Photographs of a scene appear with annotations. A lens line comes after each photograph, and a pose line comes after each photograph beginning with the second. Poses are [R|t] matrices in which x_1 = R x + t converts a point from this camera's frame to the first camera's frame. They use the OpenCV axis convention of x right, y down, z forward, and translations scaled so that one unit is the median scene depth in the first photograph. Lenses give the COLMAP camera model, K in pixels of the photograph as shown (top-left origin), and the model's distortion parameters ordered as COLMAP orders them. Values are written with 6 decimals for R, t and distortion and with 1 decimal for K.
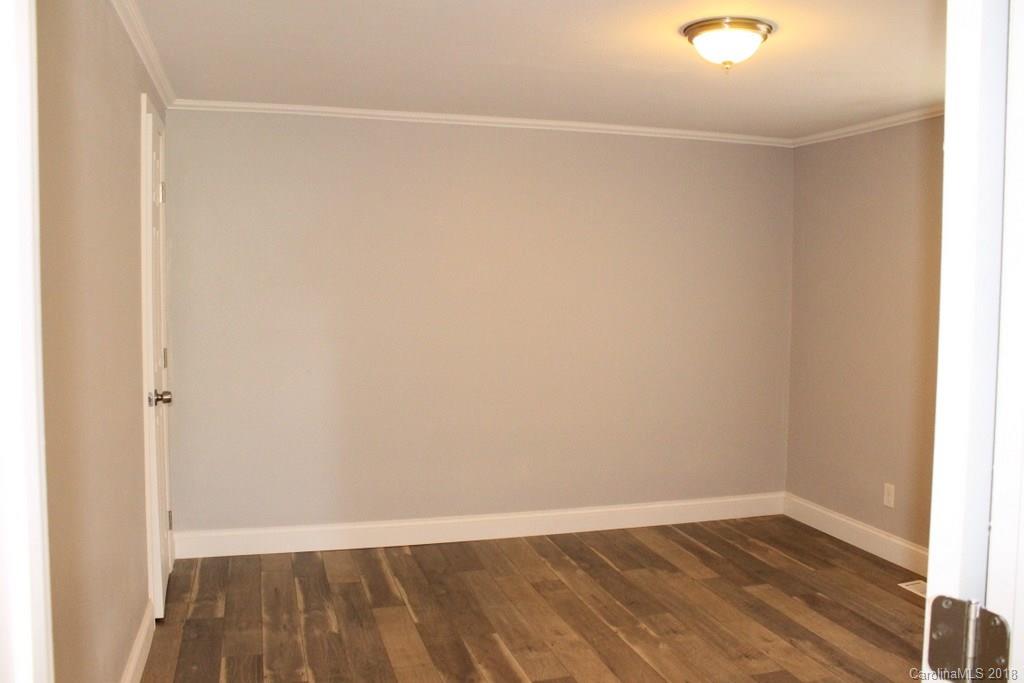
lens RADIAL K [[874.6, 0, 518.6], [0, 874.6, 344.7], [0, 0, 1]] dist [-0.165632, 0.147618]
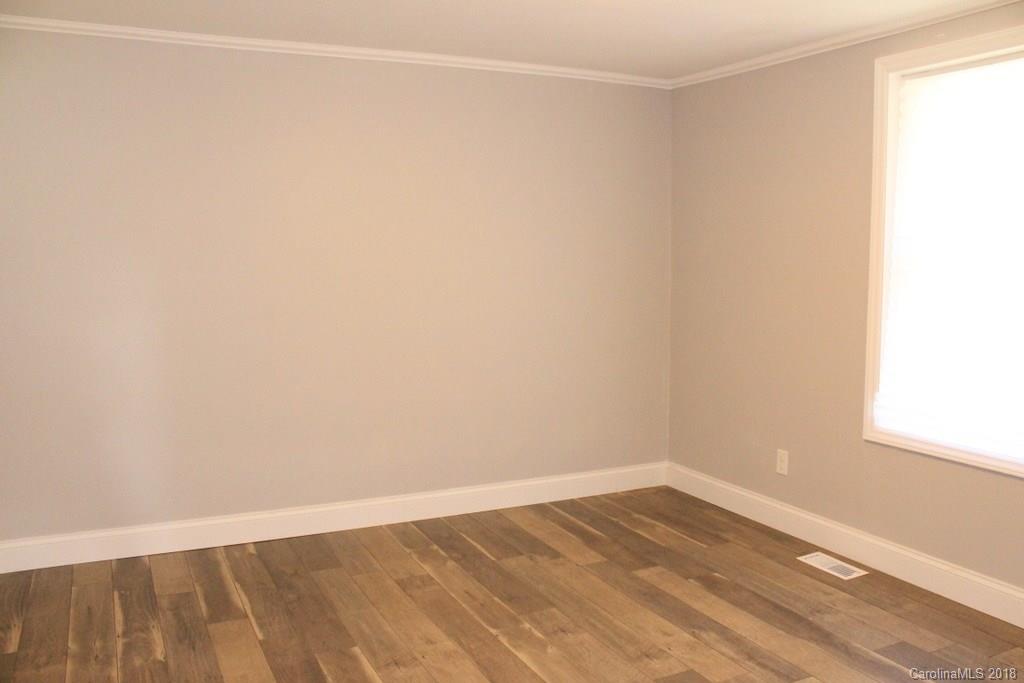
lens RADIAL K [[874.6, 0, 518.6], [0, 874.6, 344.7], [0, 0, 1]] dist [-0.165632, 0.147618]
pose [[0.986590, -0.026810, 0.160998, 0.003469], [0.021011, 0.999071, 0.037615, 0.008497], [-0.161857, -0.033728, 0.986238, 0.138323]]
